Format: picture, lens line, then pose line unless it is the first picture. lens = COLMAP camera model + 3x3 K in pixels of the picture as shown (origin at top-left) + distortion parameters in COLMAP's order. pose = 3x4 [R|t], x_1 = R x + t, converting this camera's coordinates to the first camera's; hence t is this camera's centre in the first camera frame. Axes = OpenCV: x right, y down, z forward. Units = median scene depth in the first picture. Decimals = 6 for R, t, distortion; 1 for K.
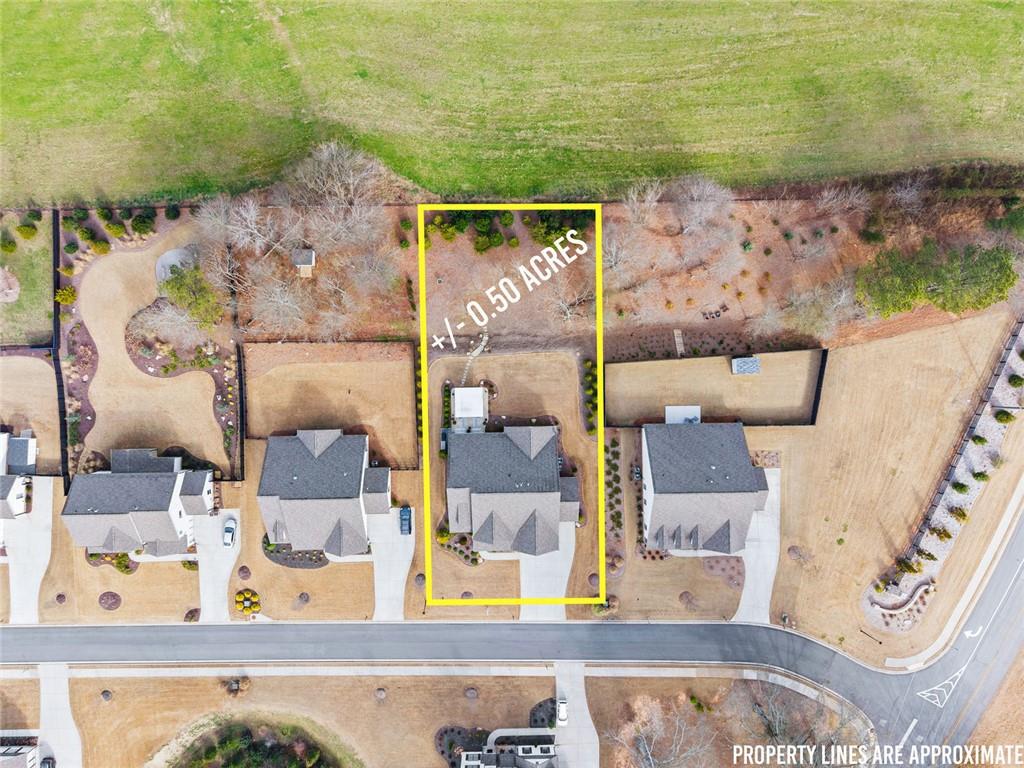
lens RADIAL K [[698.9, 0, 512.0], [0, 698.9, 384.0], [0, 0, 1]] dist [-0.000328, -0.000232]
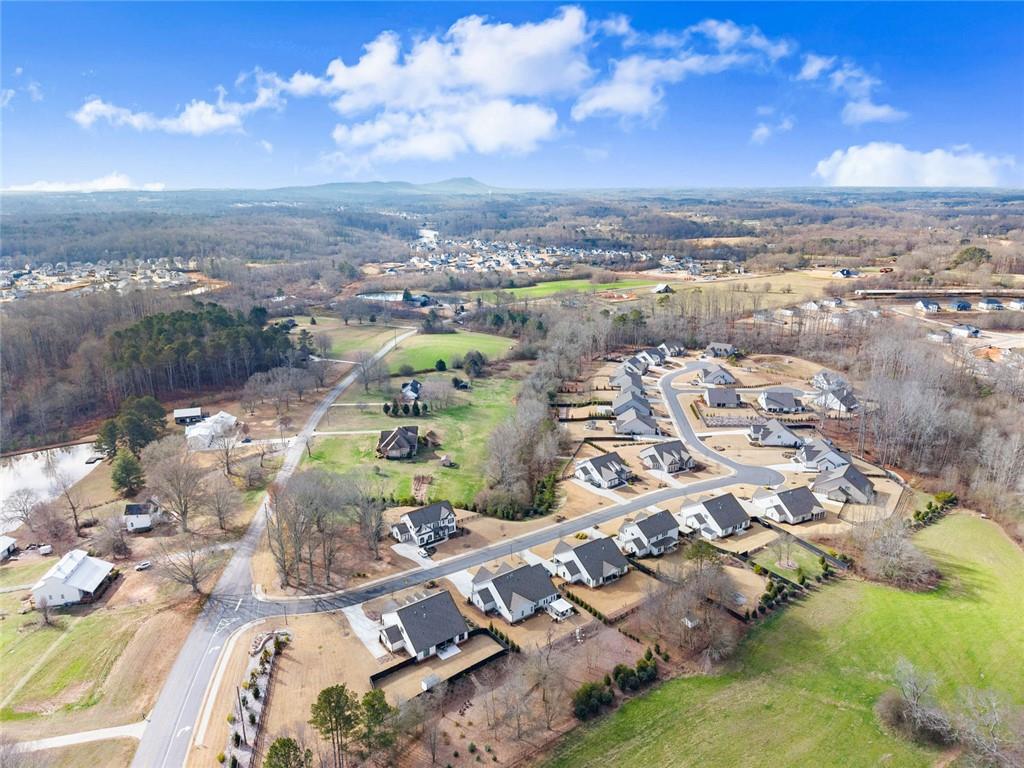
lens RADIAL K [[698.9, 0, 512.0], [0, 698.9, 384.0], [0, 0, 1]] dist [-0.000328, -0.000232]
pose [[-0.808989, 0.145761, -0.569465, 0.911484], [-0.587467, -0.234249, 0.774603, -1.078942], [-0.020490, 0.961187, 0.275135, -0.002583]]
